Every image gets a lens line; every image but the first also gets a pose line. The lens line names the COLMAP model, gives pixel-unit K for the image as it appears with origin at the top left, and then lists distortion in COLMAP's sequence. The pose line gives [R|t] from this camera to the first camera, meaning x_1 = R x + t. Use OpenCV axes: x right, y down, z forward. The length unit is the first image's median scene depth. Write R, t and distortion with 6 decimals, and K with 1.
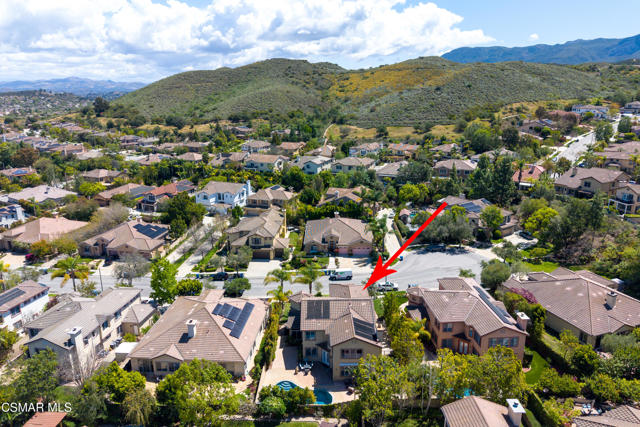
lens RADIAL K [[414.2, 0, 320.0], [0, 414.2, 213.5], [0, 0, 1]] dist [-0.000585, -0.001666]
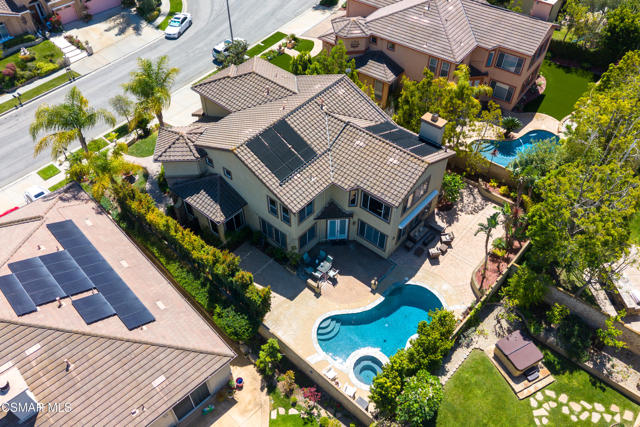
lens RADIAL K [[492.1, 0, 308.9], [0, 492.1, 222.0], [0, 0, 1]] dist [0.008273, -0.000566]
pose [[0.664325, -0.548586, 0.507667, -0.263053], [0.200227, 0.784995, 0.586253, 0.005288], [-0.720126, -0.287814, 0.631334, 0.612713]]
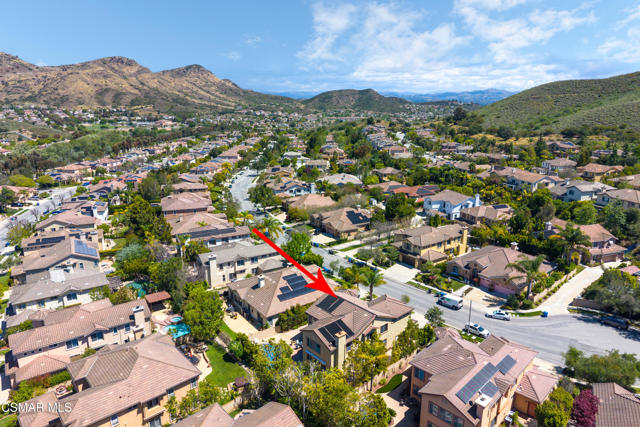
lens RADIAL K [[414.2, 0, 320.0], [0, 414.2, 213.5], [0, 0, 1]] dist [-0.000585, -0.001666]
pose [[0.651022, 0.203681, -0.731221, 0.677594], [-0.220918, 0.972466, 0.074192, -0.062671], [0.726199, 0.113240, 0.678094, 0.211725]]
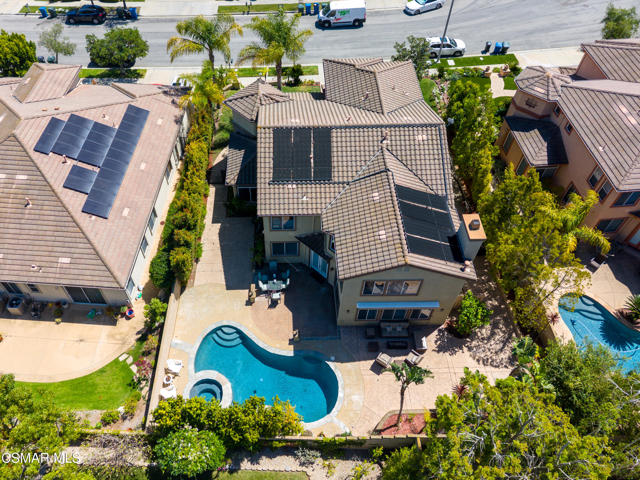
lens RADIAL K [[491.7, 0, 295.1], [0, 491.7, 218.4], [0, 0, 1]] dist [0.021416, -0.004281]
pose [[0.999813, -0.004712, 0.018767, -0.018417], [-0.006956, 0.817520, 0.575858, 0.018348], [-0.018056, -0.575881, 0.817334, 0.561839]]
